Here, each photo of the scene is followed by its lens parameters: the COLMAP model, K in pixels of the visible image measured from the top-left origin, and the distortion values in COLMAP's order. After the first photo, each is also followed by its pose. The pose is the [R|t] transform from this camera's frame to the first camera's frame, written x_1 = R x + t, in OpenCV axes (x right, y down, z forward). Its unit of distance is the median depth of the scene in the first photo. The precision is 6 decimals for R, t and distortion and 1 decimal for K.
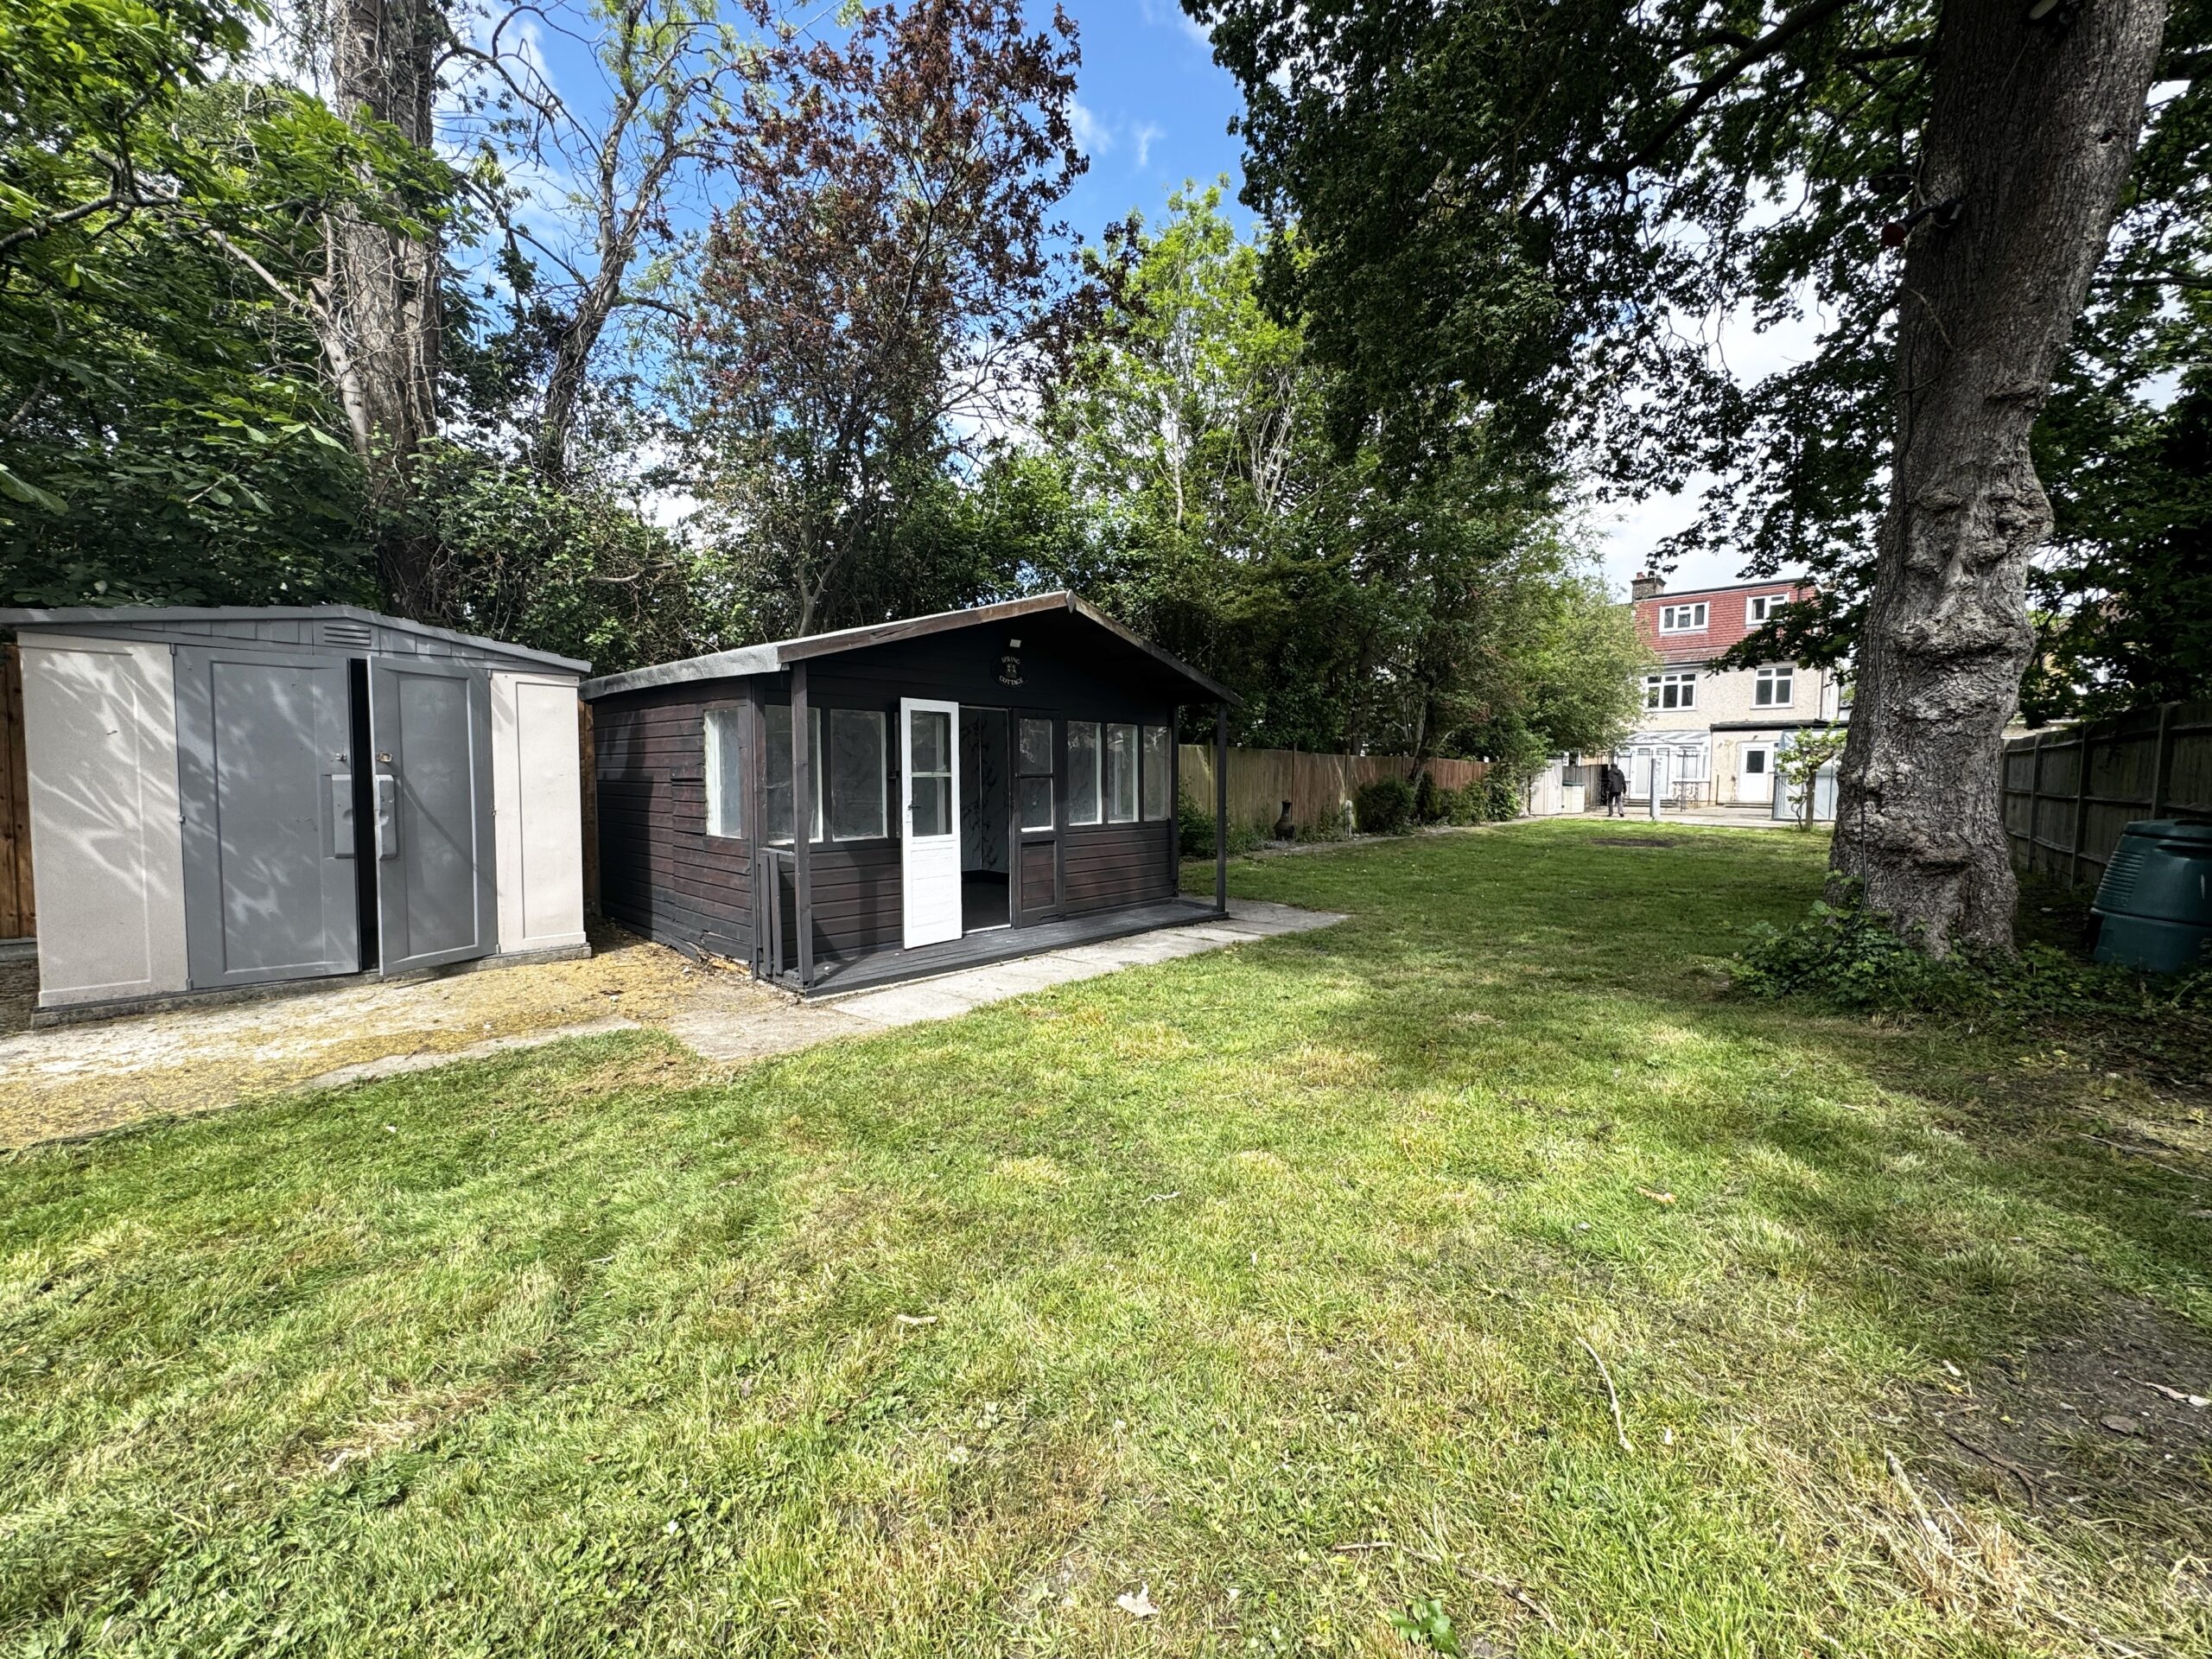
lens RADIAL K [[882.5, 0, 1107.3], [0, 882.5, 825.8], [0, 0, 1]] dist [-0.001627, -0.000675]
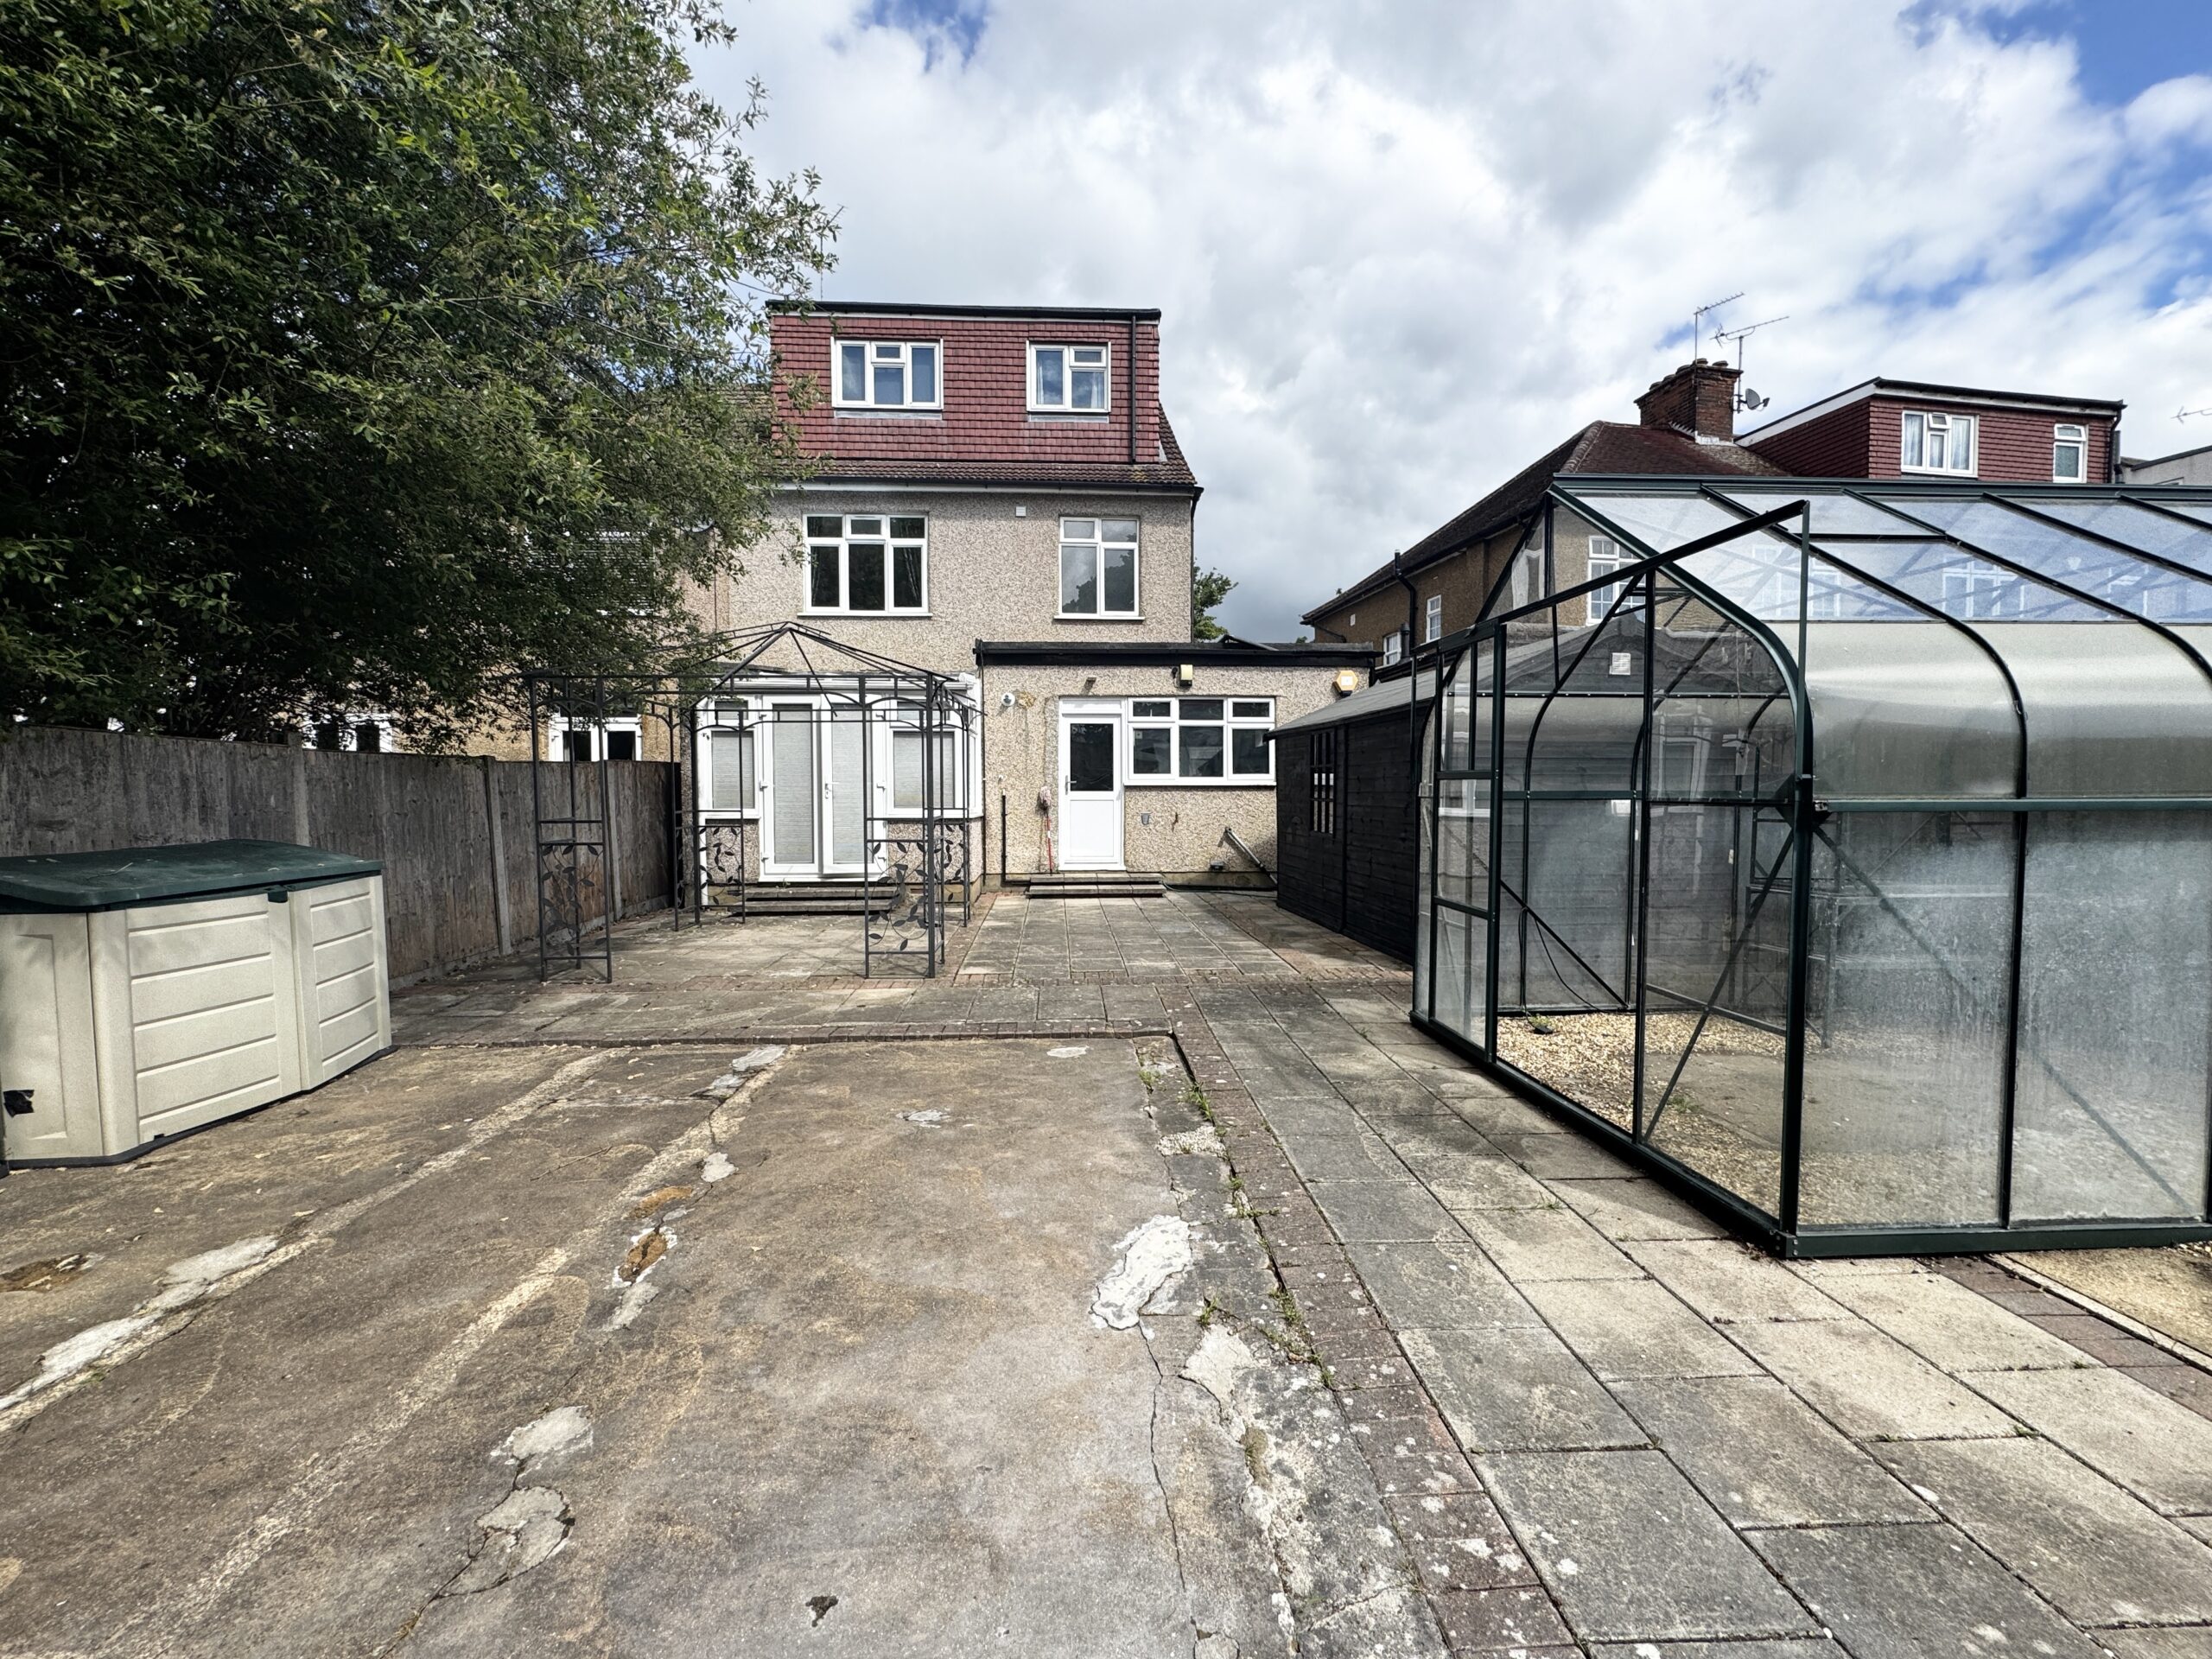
lens RADIAL K [[882.5, 0, 1106.9], [0, 882.5, 835.9], [0, 0, 1]] dist [-0.001627, -0.000675]
pose [[0.685315, -0.045259, 0.726839, 0.443886], [0.049886, 0.998640, 0.015147, -0.042780], [-0.726536, 0.025879, 0.686641, 0.691586]]
